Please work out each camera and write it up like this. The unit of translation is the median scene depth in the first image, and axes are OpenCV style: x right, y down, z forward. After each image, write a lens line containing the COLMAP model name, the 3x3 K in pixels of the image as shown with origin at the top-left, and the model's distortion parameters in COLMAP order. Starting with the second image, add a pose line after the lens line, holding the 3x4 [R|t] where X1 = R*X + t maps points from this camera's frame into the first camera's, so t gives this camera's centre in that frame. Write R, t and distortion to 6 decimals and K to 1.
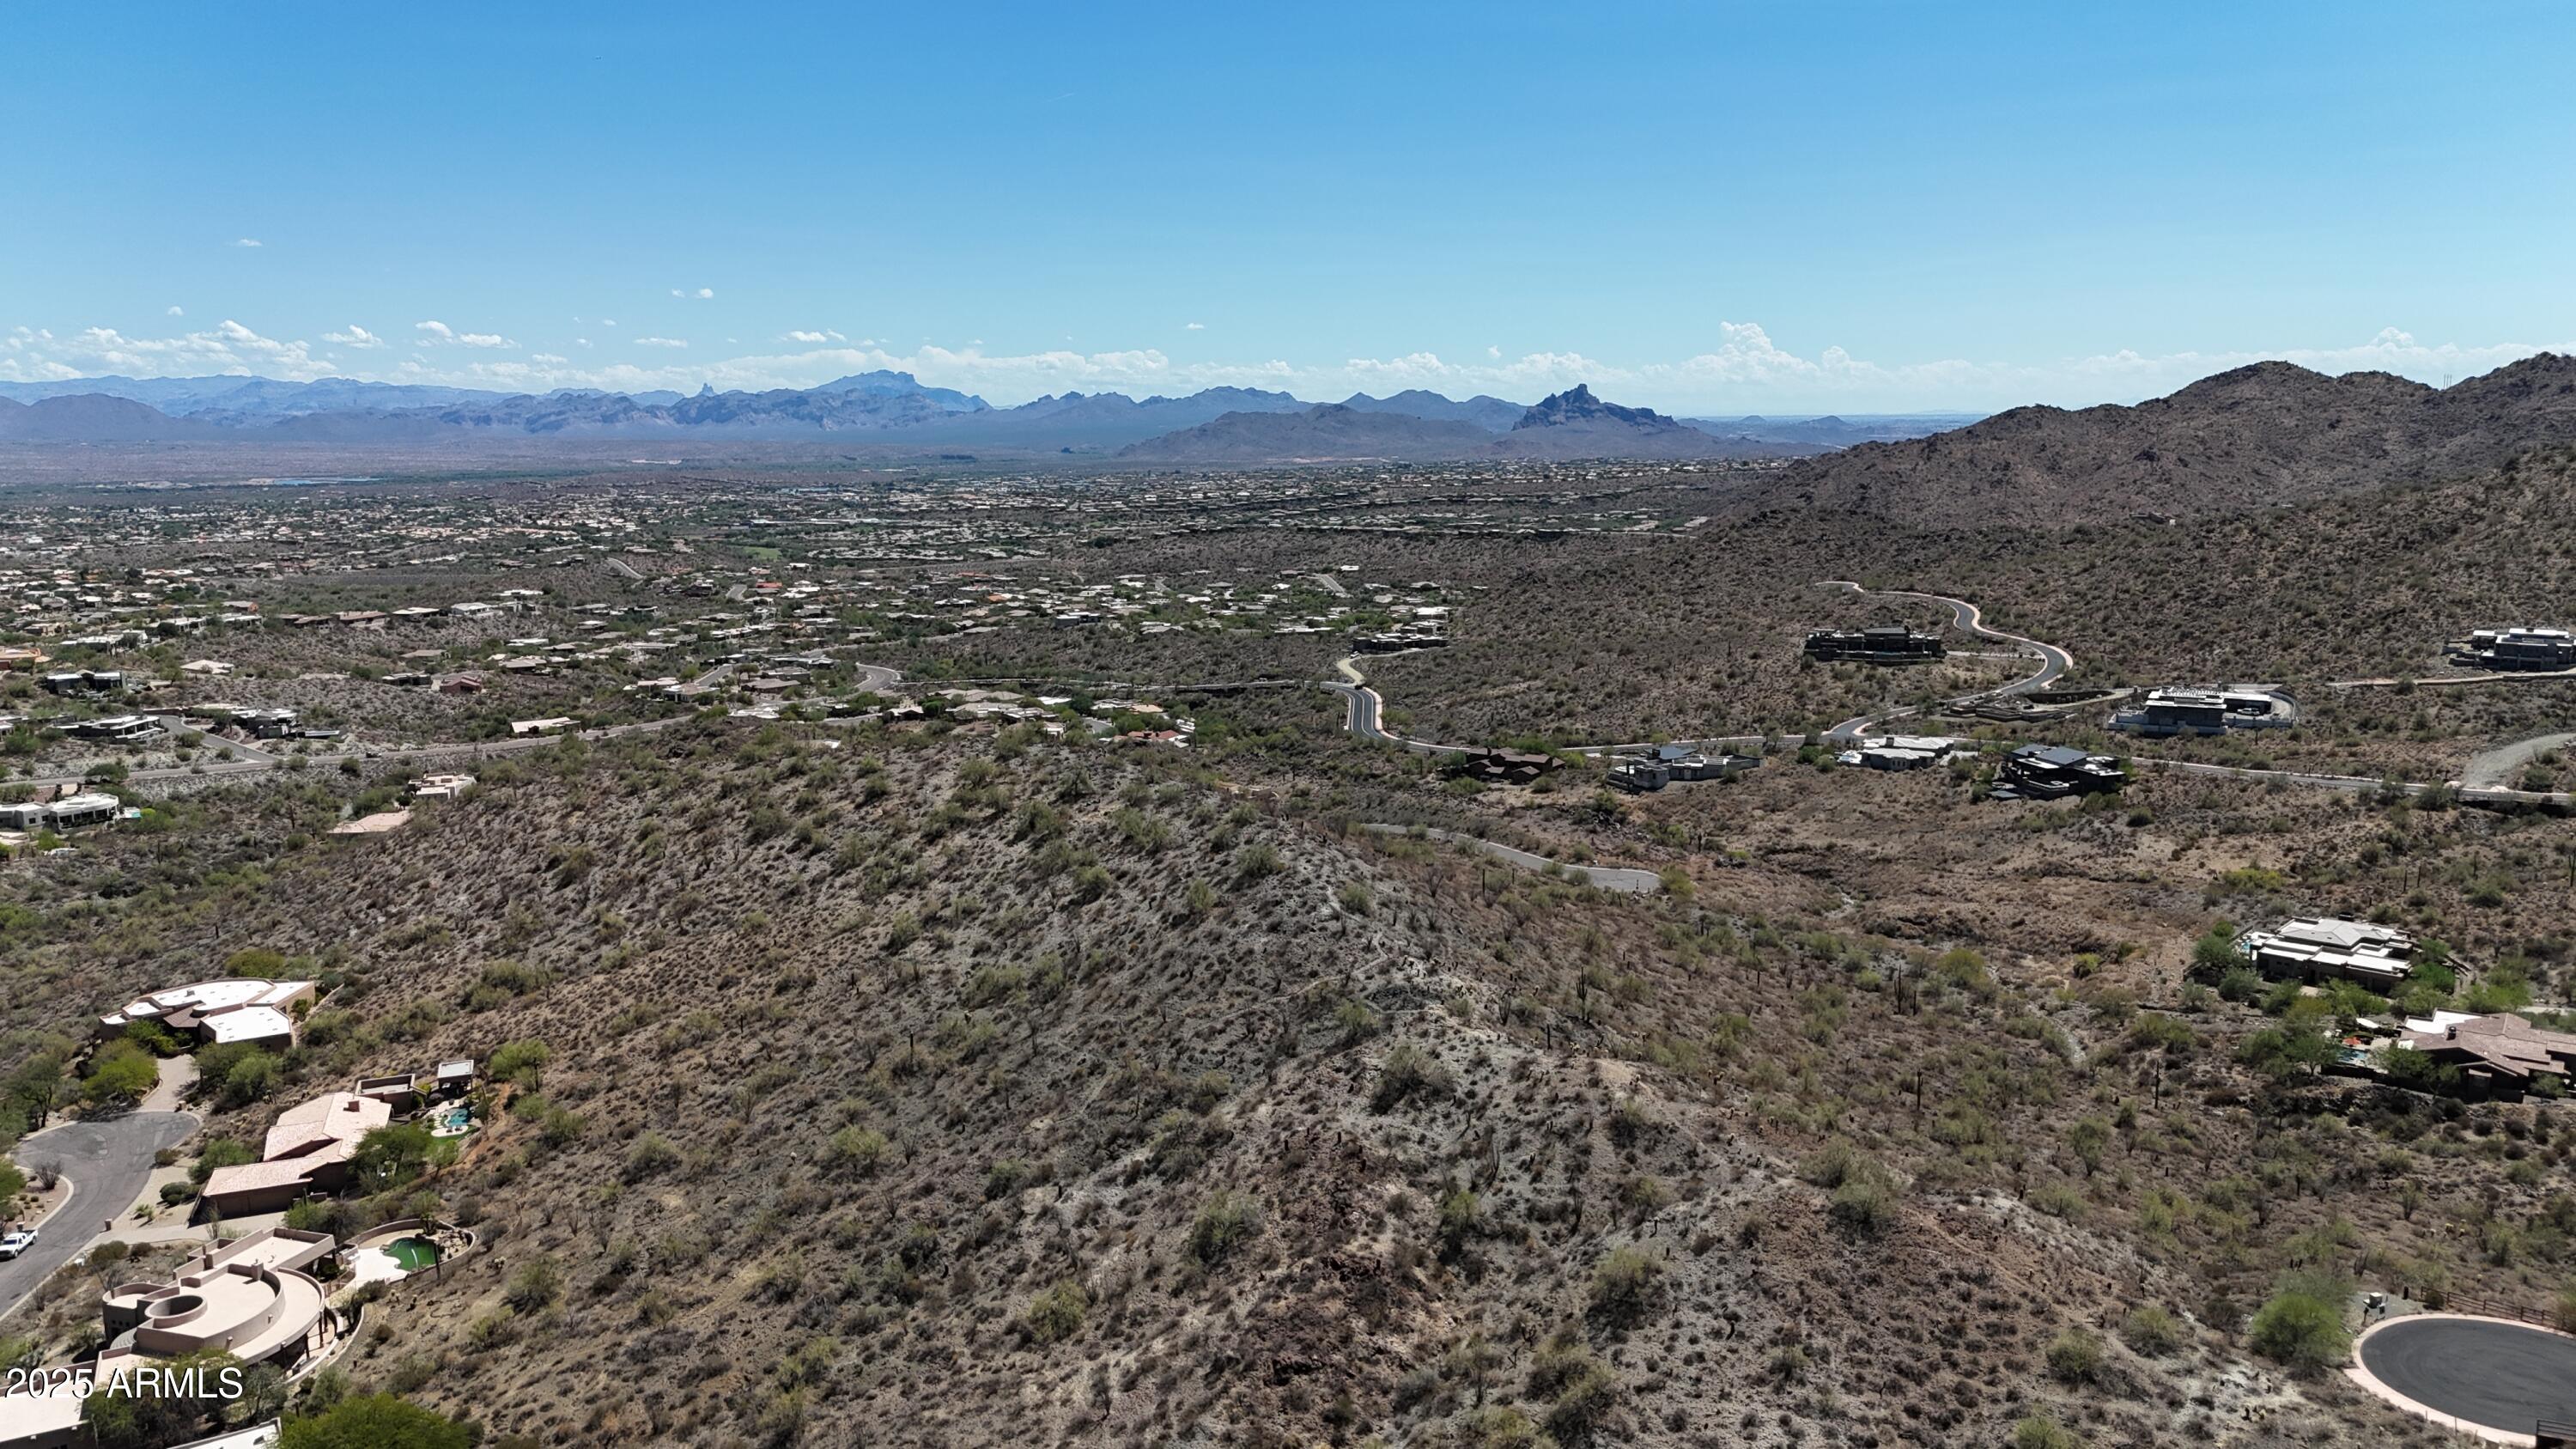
lens RADIAL K [[1879.7, 0, 1292.3], [0, 1879.7, 722.1], [0, 0, 1]] dist [0.075194, -0.048645]
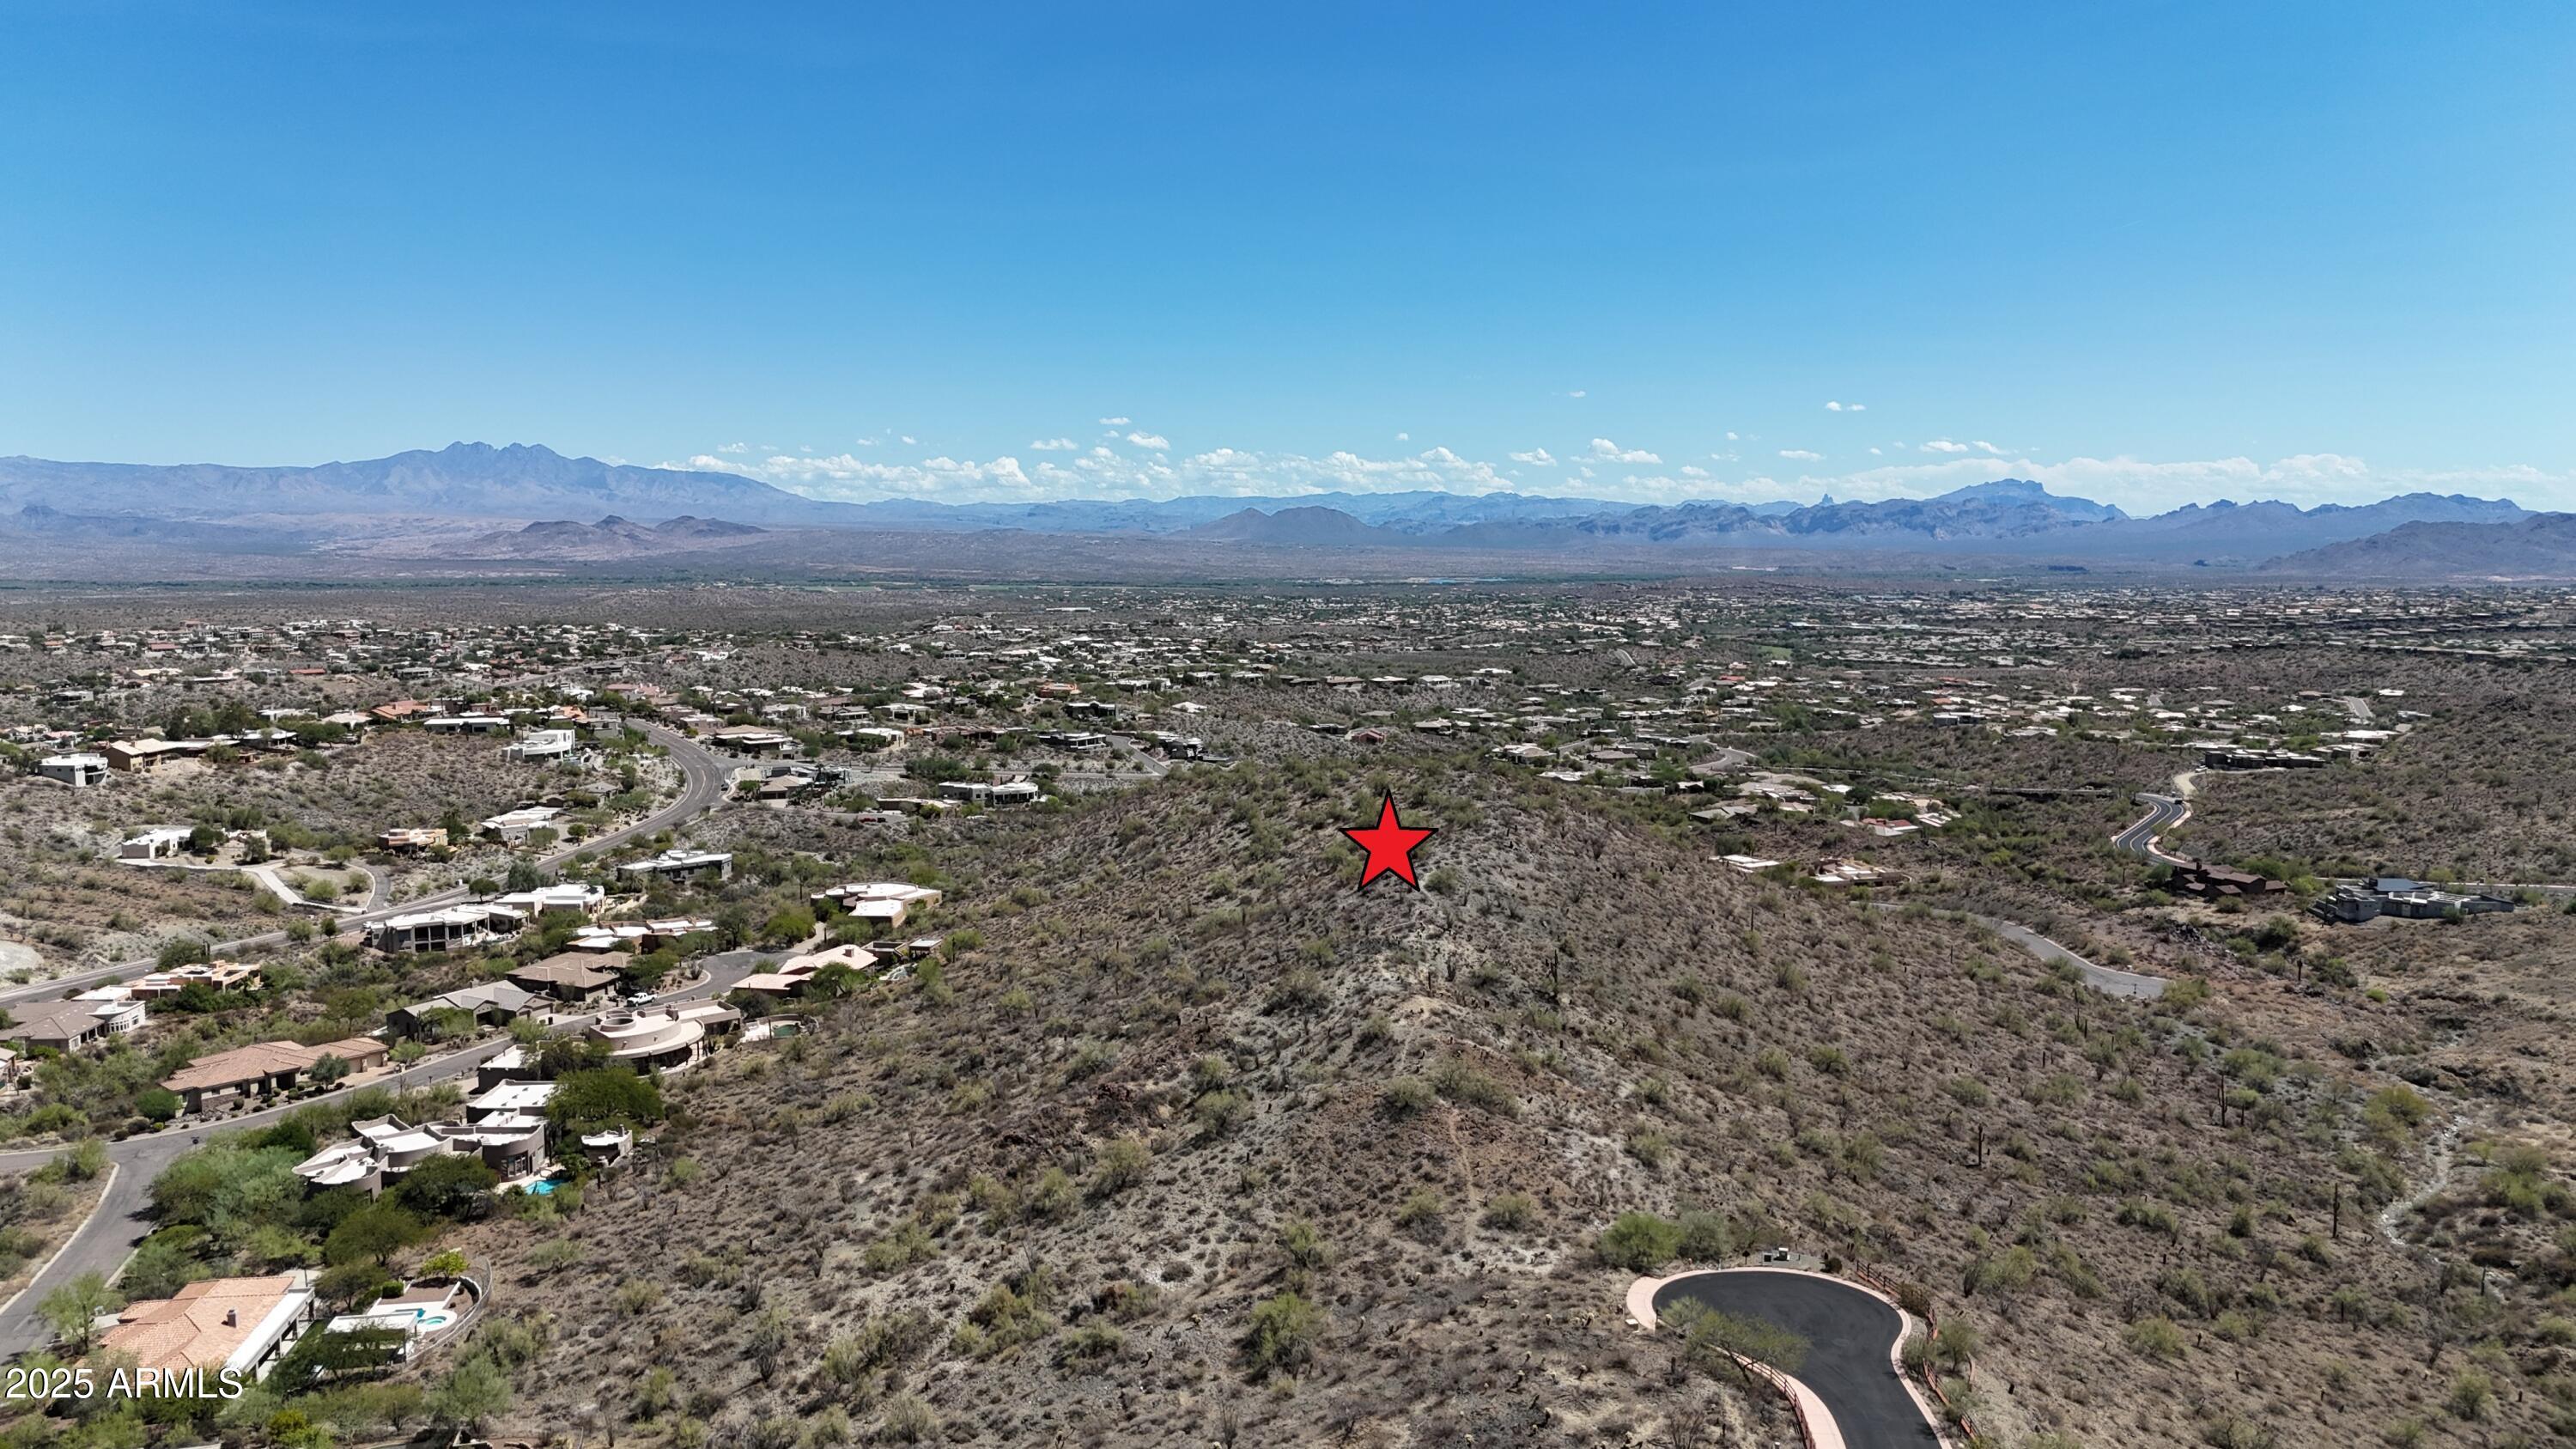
lens RADIAL K [[1879.7, 0, 1301.6], [0, 1879.7, 730.2], [0, 0, 1]] dist [0.075194, -0.048645]
pose [[0.846022, 0.067864, -0.528811, 0.224112], [-0.095553, 0.995106, -0.025167, 0.015055], [0.524515, 0.071821, 0.848367, -0.018714]]
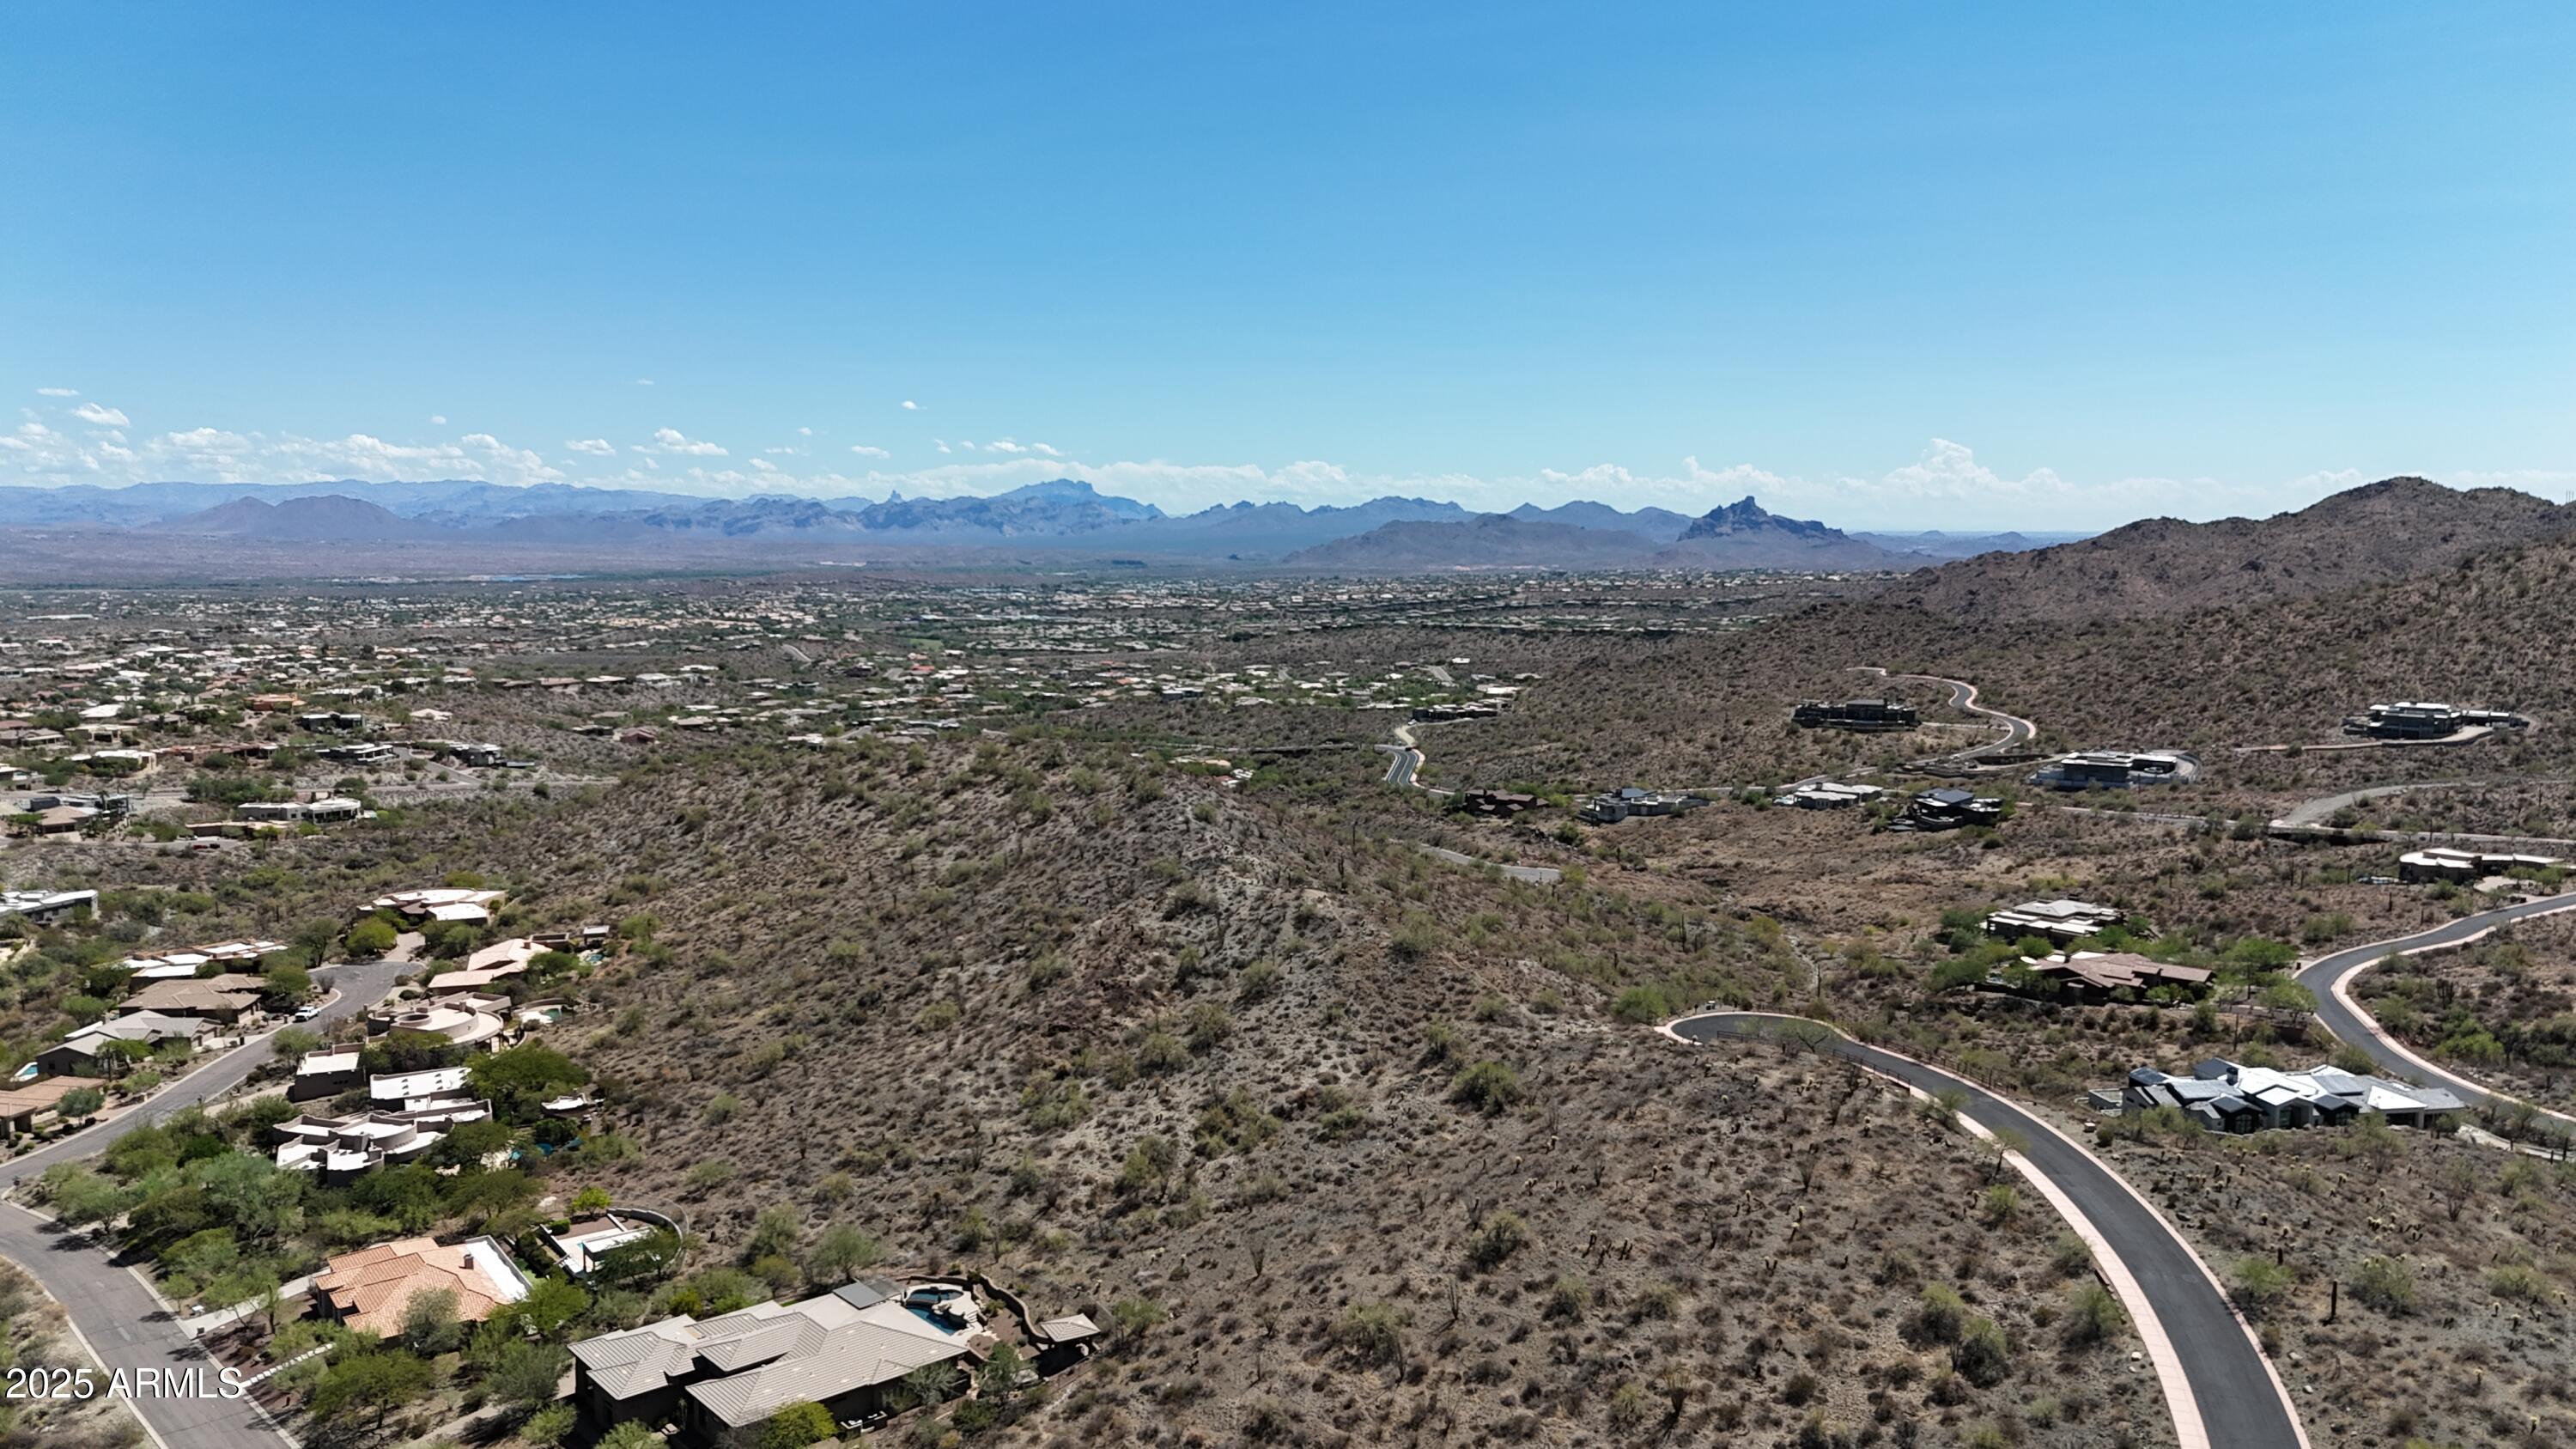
lens RADIAL K [[1879.7, 0, 1295.1], [0, 1879.7, 716.2], [0, 0, 1]] dist [0.075194, -0.048645]
pose [[0.996149, 0.019210, -0.085550, 0.087233], [-0.024304, 0.997968, -0.058903, 0.040340], [0.084245, 0.060755, 0.994591, -0.165066]]
